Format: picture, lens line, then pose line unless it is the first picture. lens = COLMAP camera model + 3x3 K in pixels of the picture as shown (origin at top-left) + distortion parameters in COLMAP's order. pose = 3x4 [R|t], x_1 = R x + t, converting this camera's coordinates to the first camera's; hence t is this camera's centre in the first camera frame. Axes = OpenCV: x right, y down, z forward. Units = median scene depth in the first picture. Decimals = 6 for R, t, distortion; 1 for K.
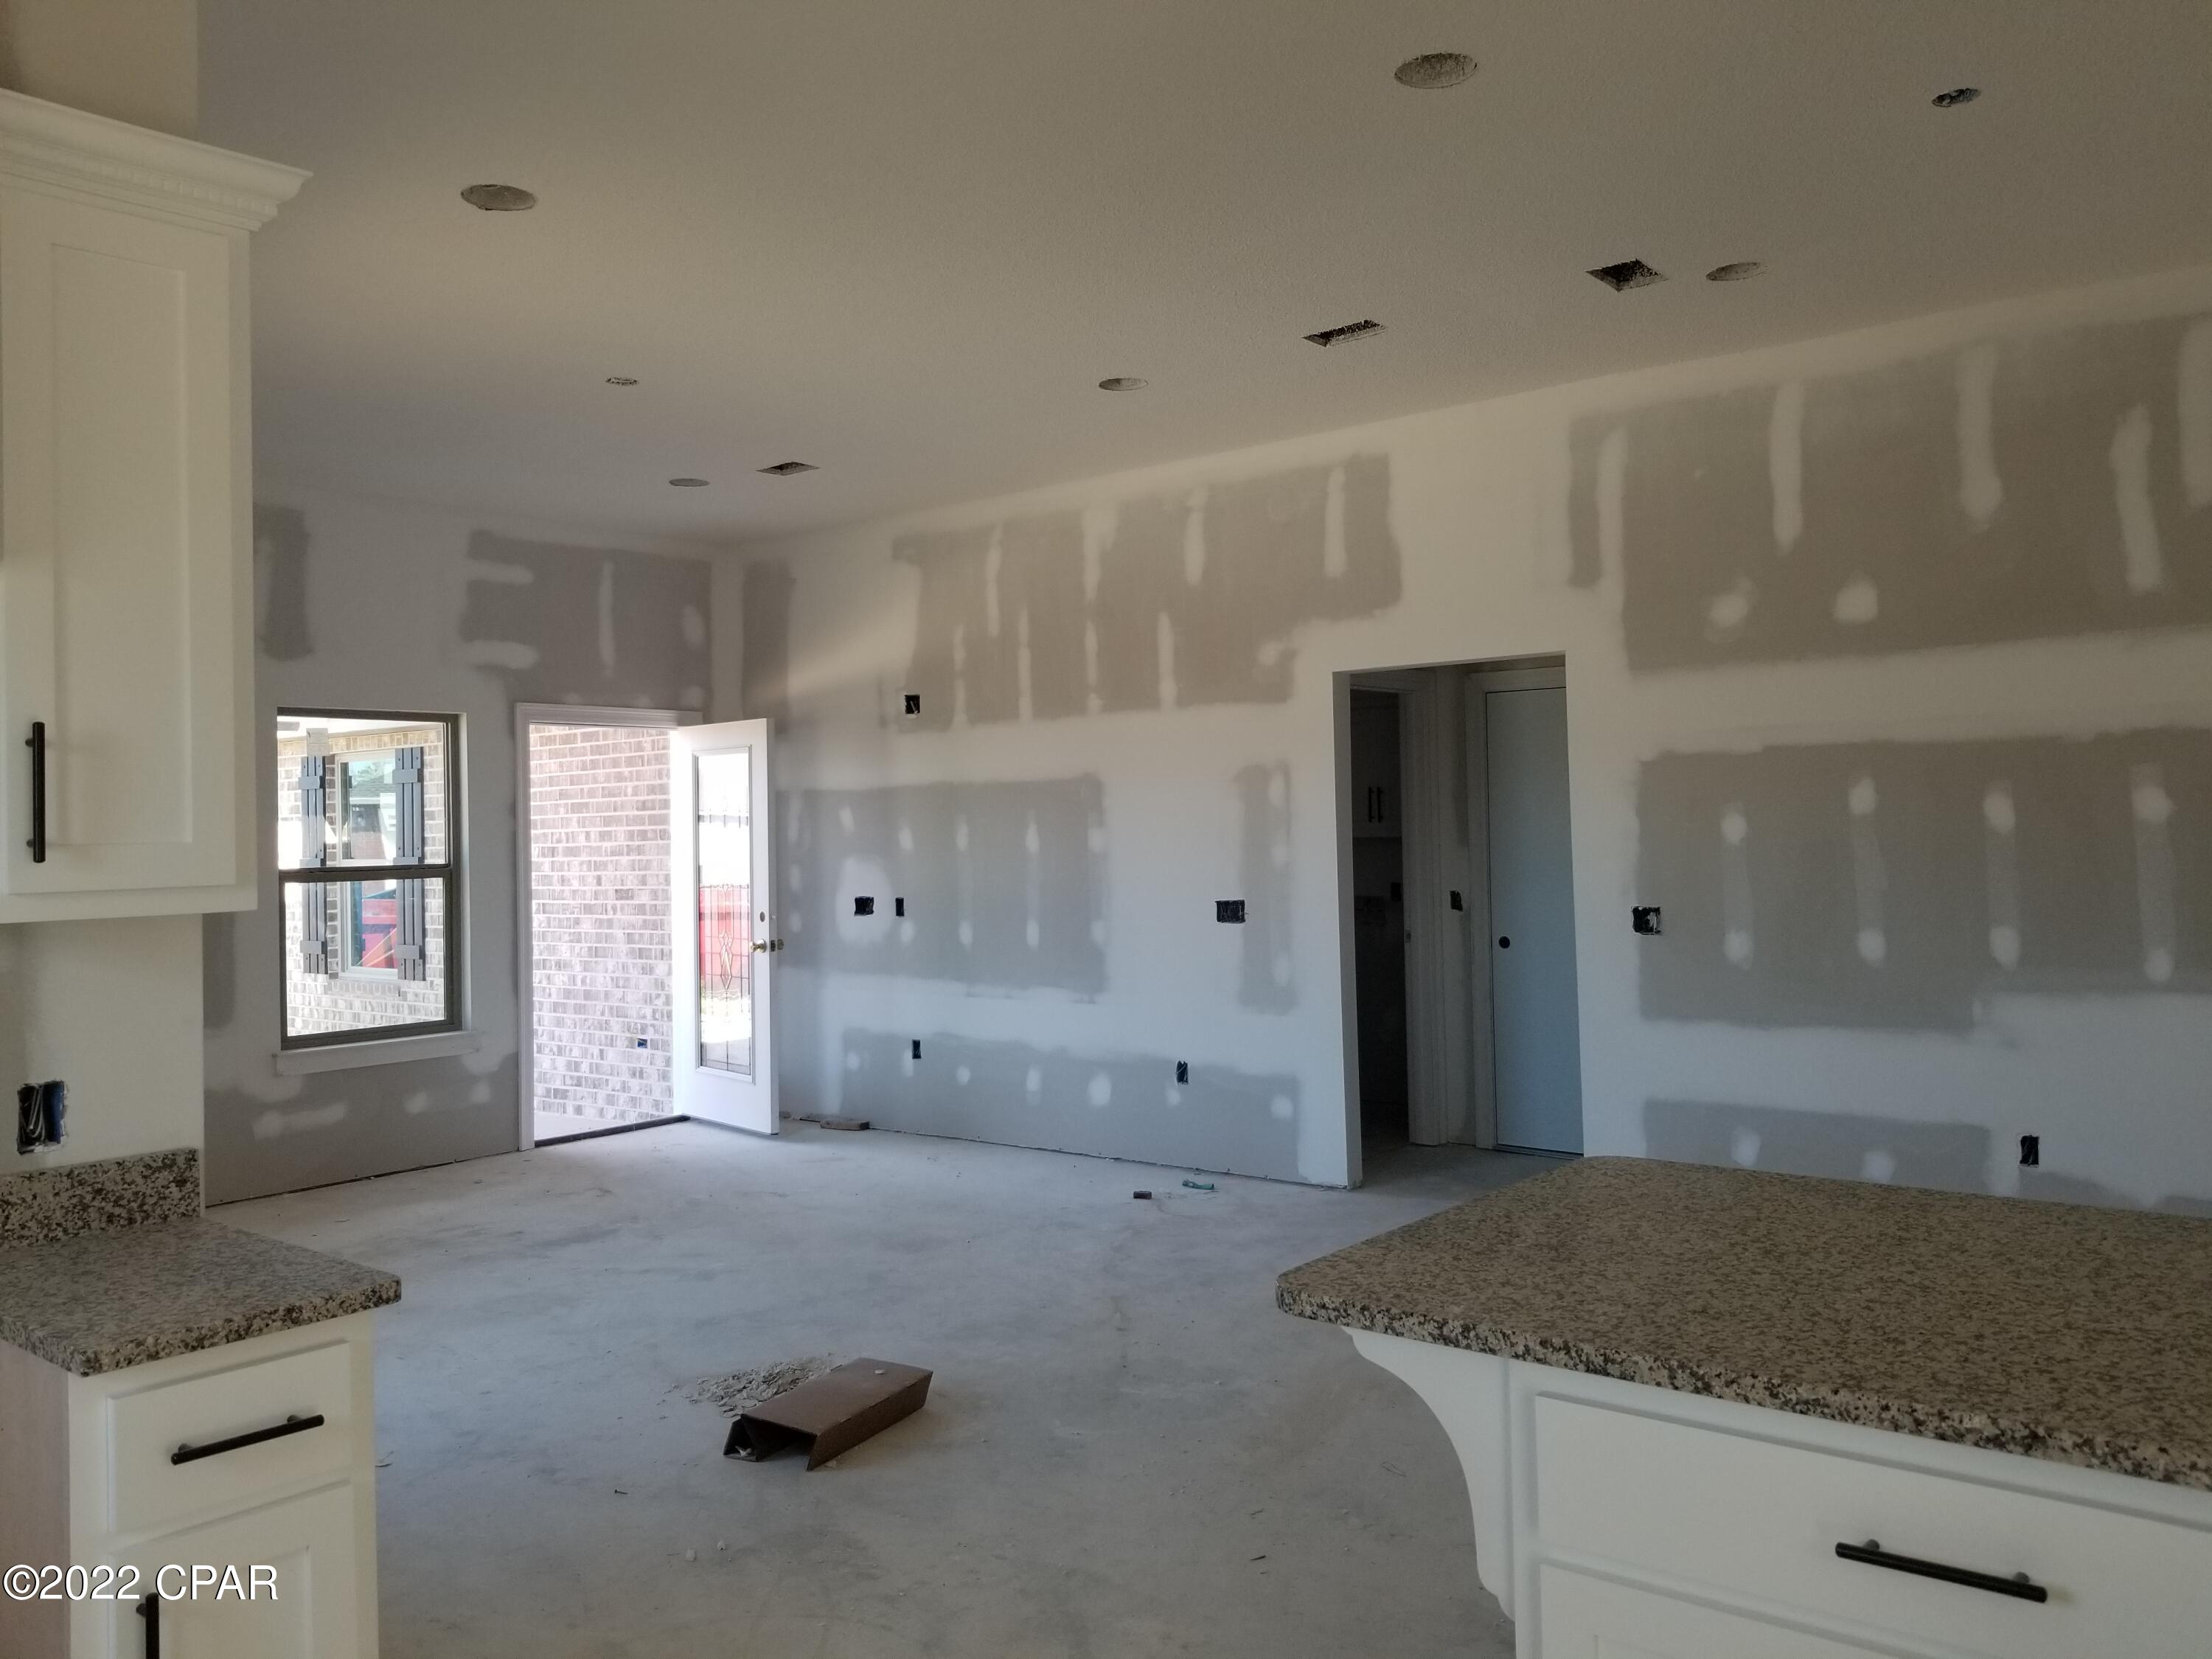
lens RADIAL K [[1715.3, 0, 1106.0], [0, 1715.3, 829.5], [0, 0, 1]] dist [-0.034507, -0.005014]
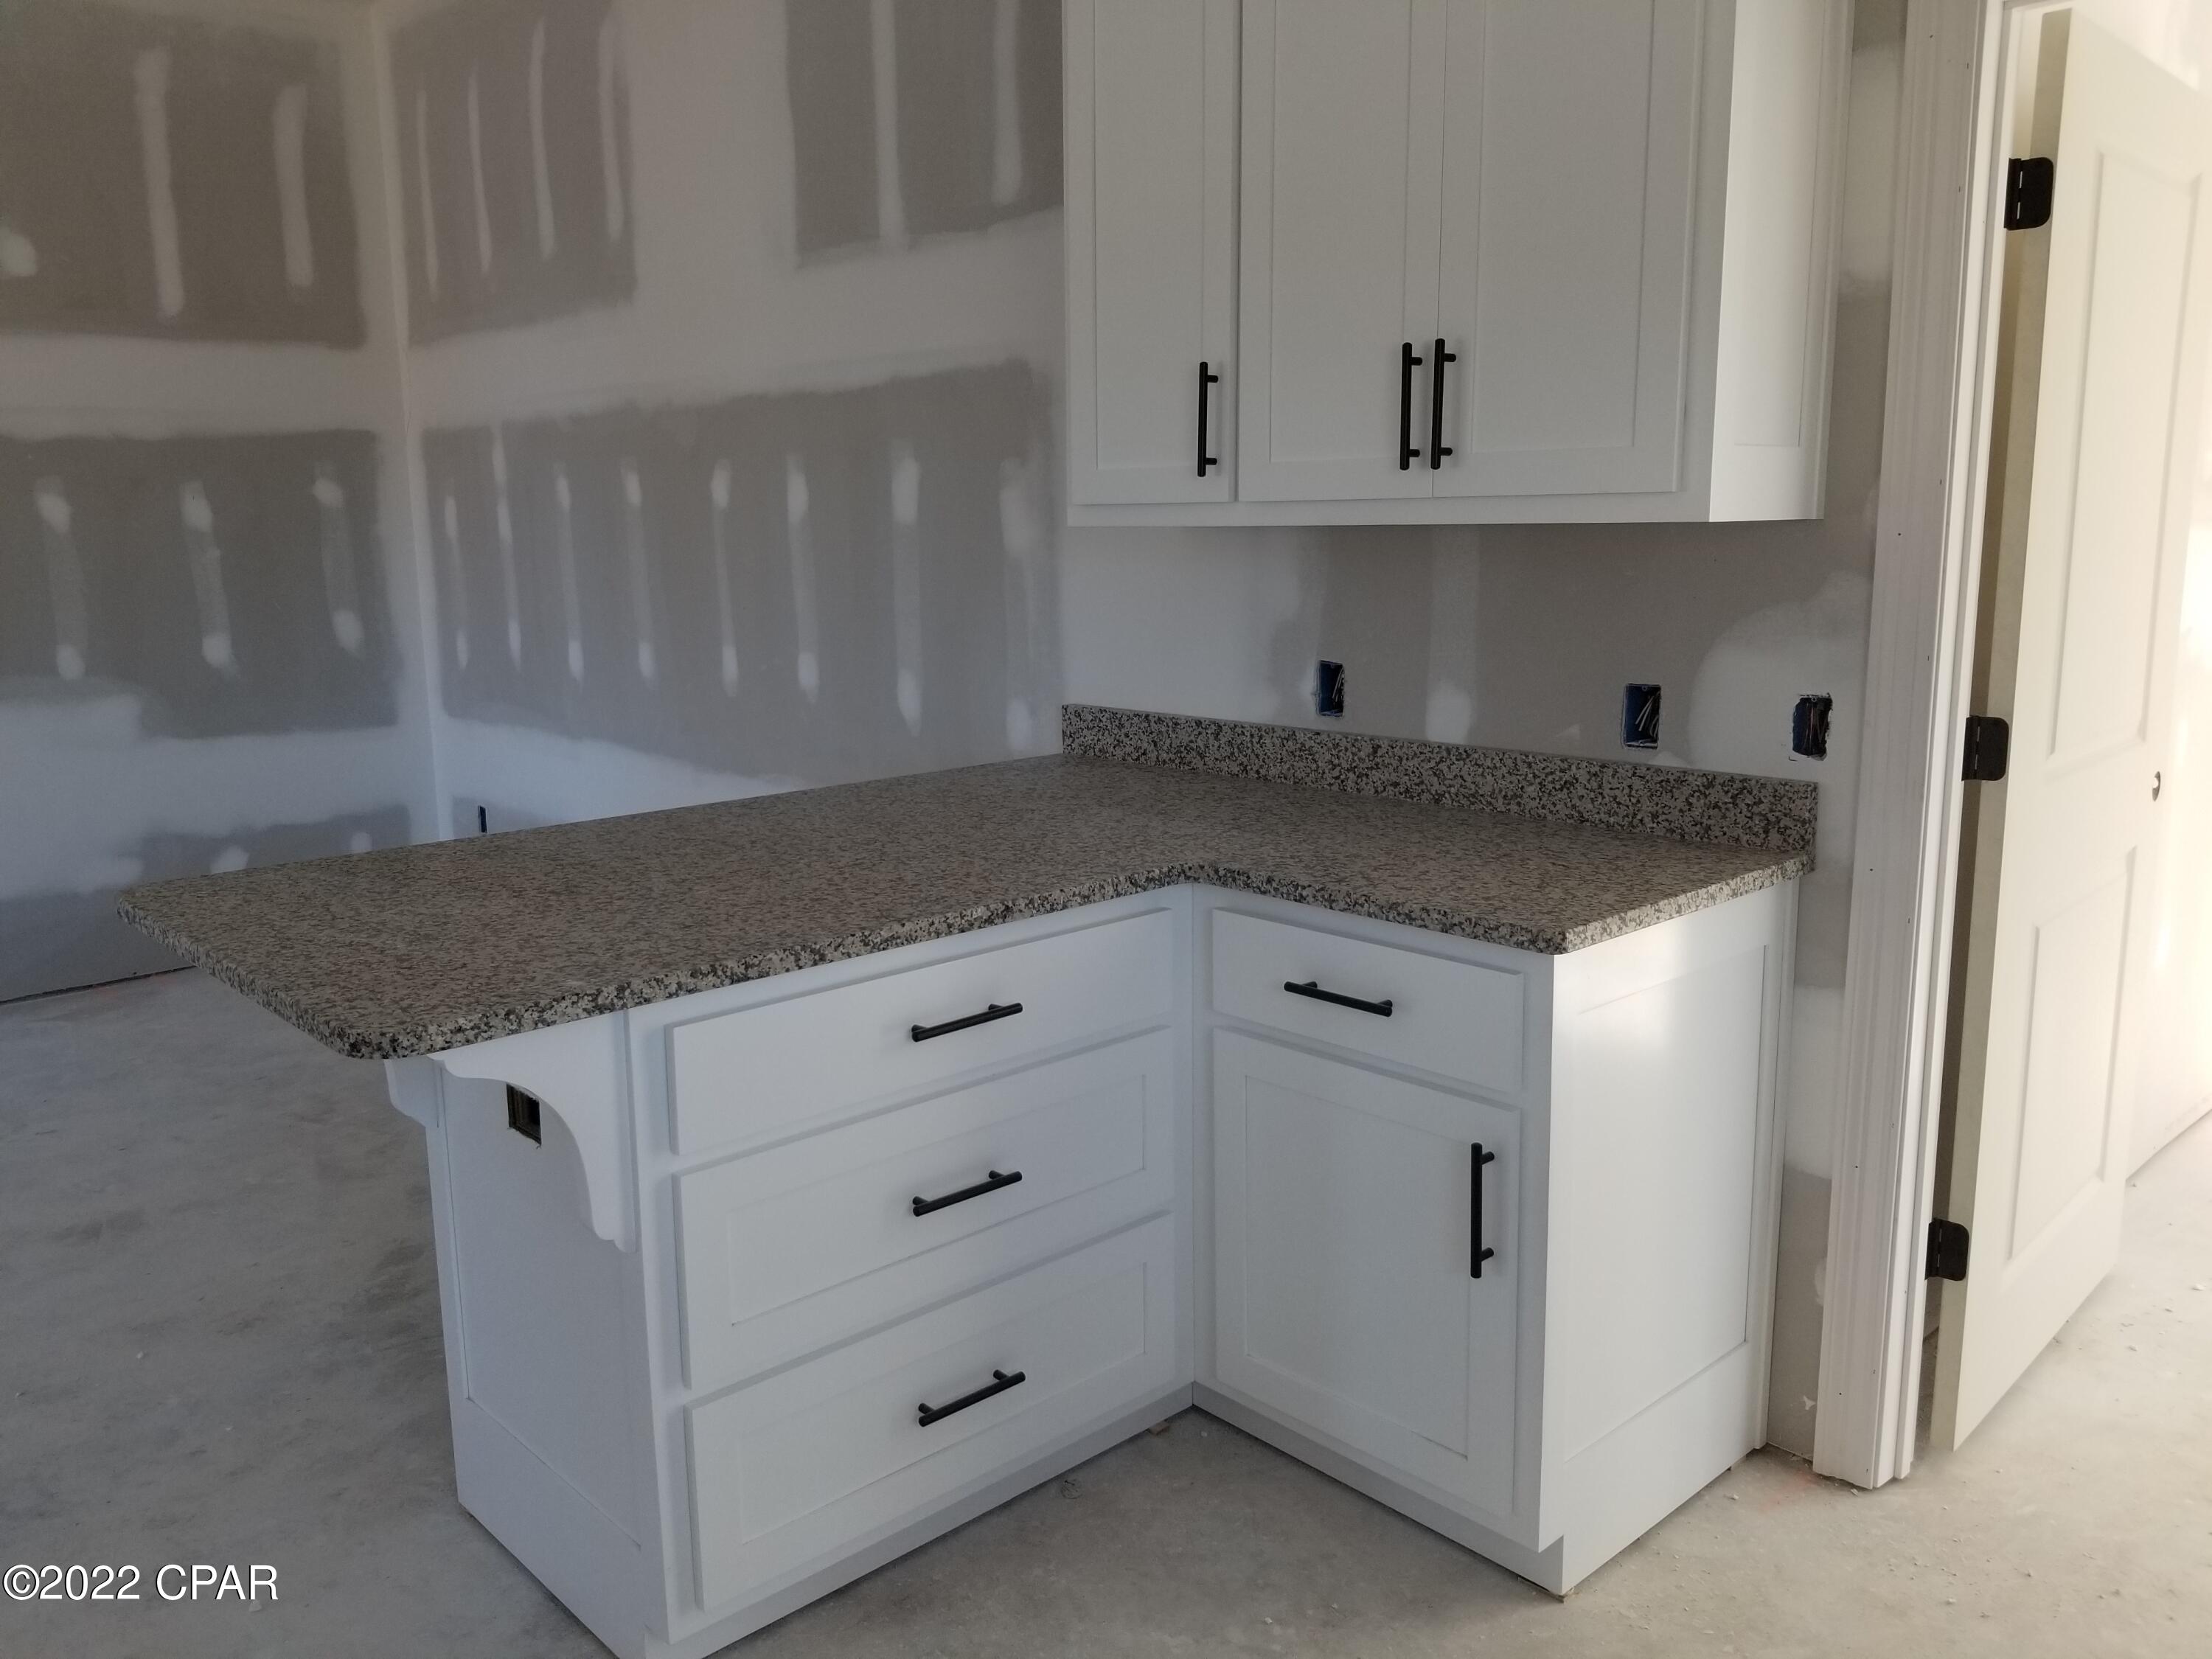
lens RADIAL K [[1715.3, 0, 1106.0], [0, 1715.3, 829.5], [0, 0, 1]] dist [-0.034507, -0.005014]
pose [[0.147782, -0.172082, 0.973934, -0.777327], [0.019012, 0.985059, 0.171163, 0.028054], [-0.988837, -0.006778, 0.148845, 0.592385]]
